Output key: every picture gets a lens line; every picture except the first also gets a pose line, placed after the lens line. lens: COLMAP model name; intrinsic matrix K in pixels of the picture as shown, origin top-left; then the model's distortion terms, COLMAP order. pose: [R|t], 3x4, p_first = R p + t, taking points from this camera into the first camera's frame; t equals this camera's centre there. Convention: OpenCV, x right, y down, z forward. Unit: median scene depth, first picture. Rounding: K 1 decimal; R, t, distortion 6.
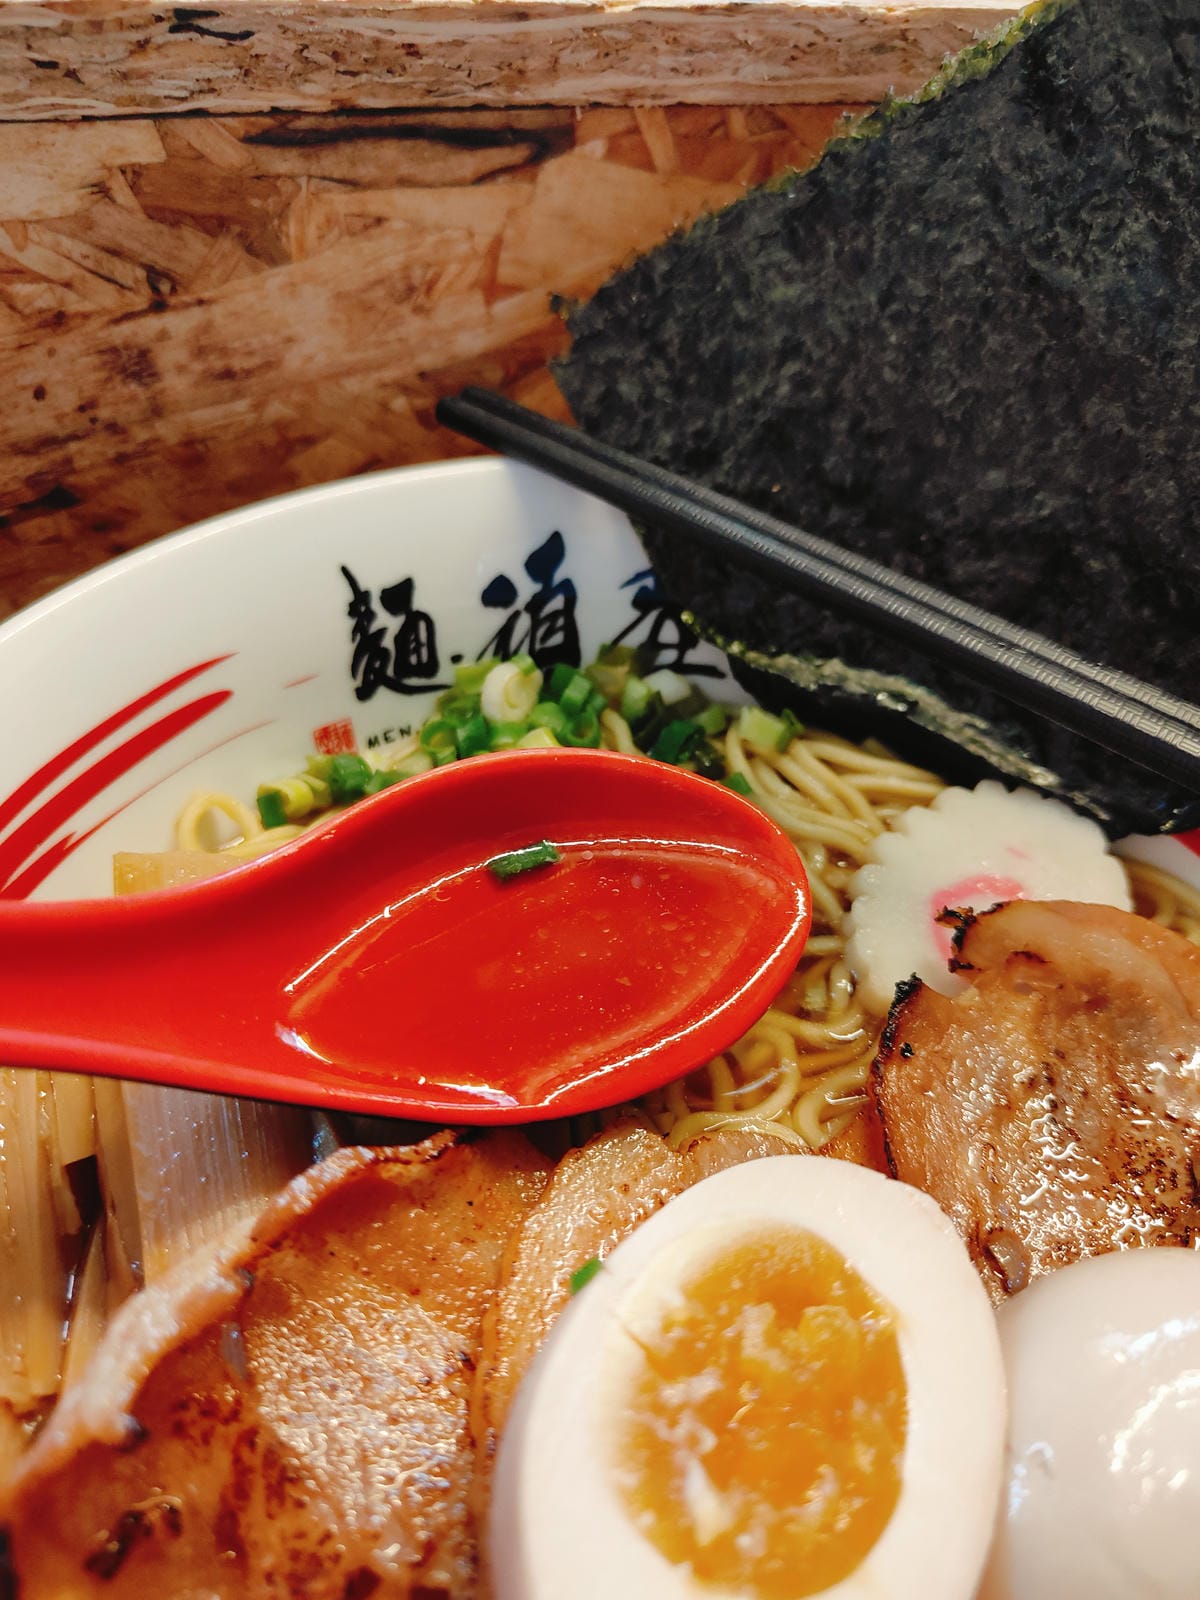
lens RADIAL K [[1125.4, 0, 600.0], [0, 1125.4, 800.0], [0, 0, 1]] dist [-0.004377, 0.003315]
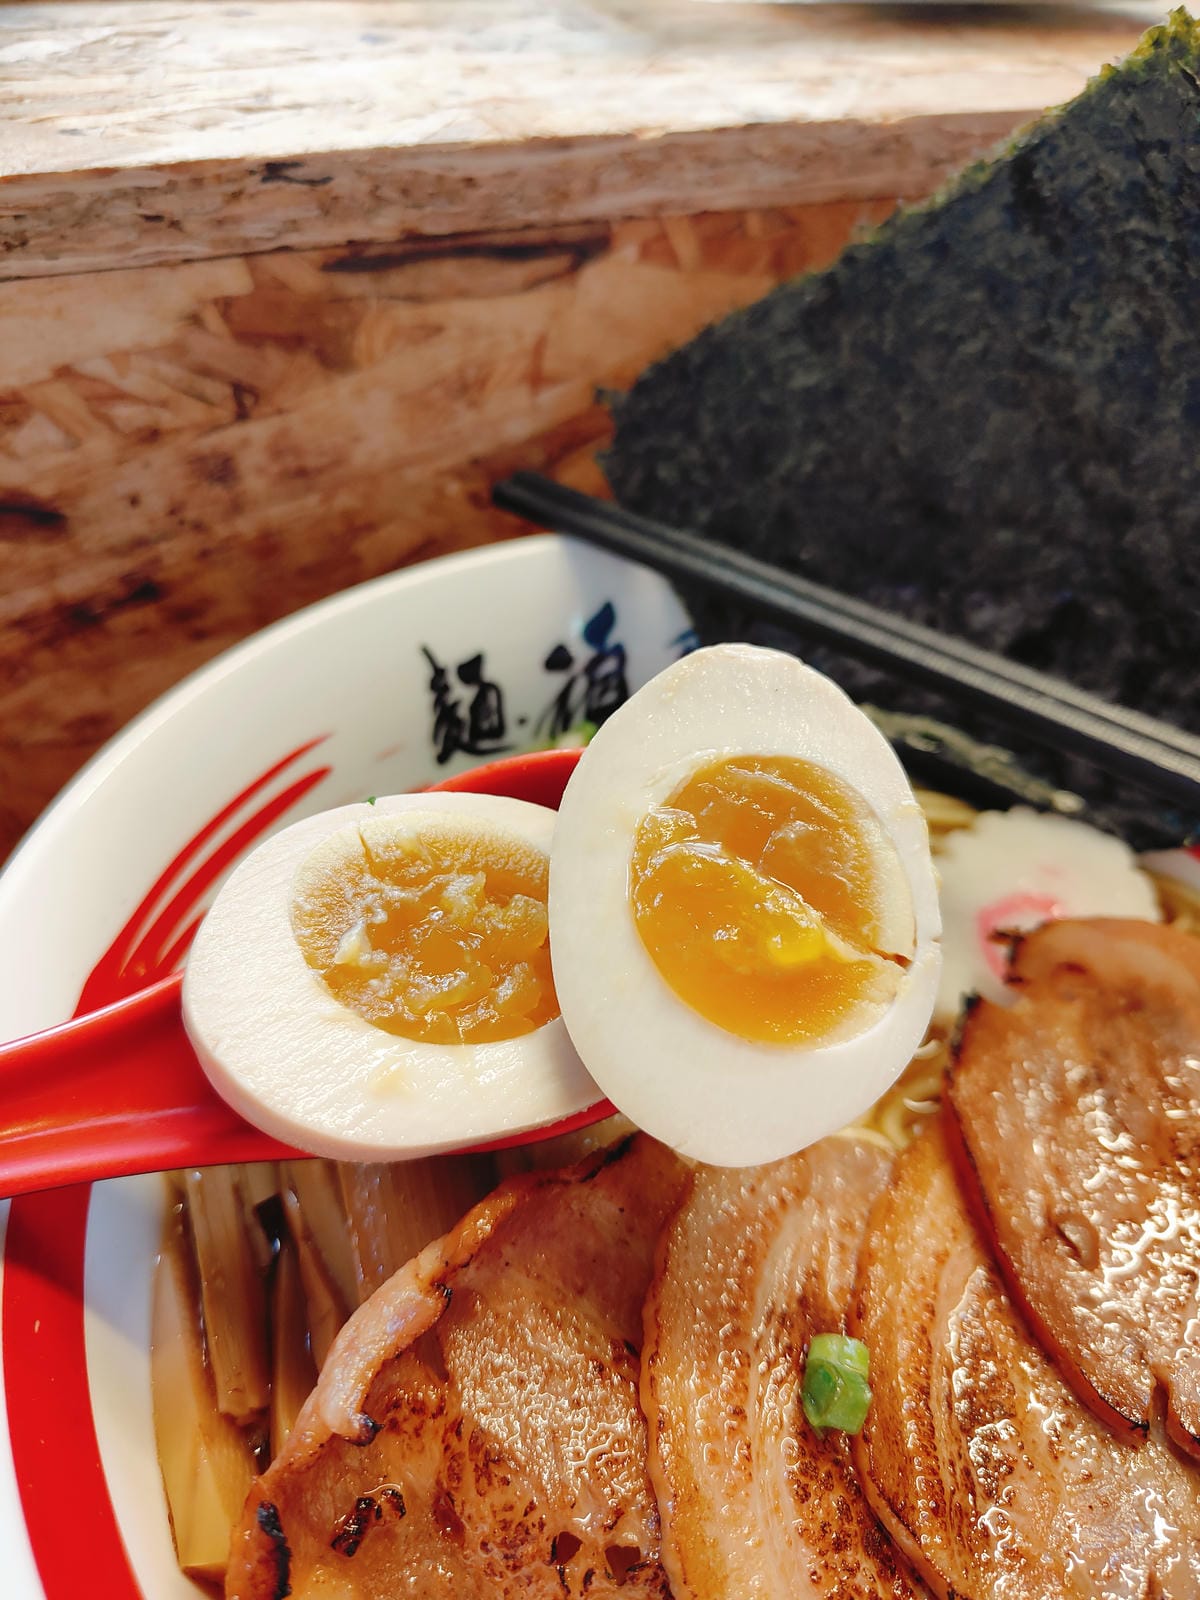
lens RADIAL K [[1153.4, 0, 600.0], [0, 1153.4, 800.0], [0, 0, 1]] dist [0.002052, -0.001597]
pose [[0.997928, -0.054079, 0.034853, -0.106440], [0.054534, 0.998437, -0.012239, -0.035829], [-0.034137, 0.014114, 0.999317, -0.127786]]
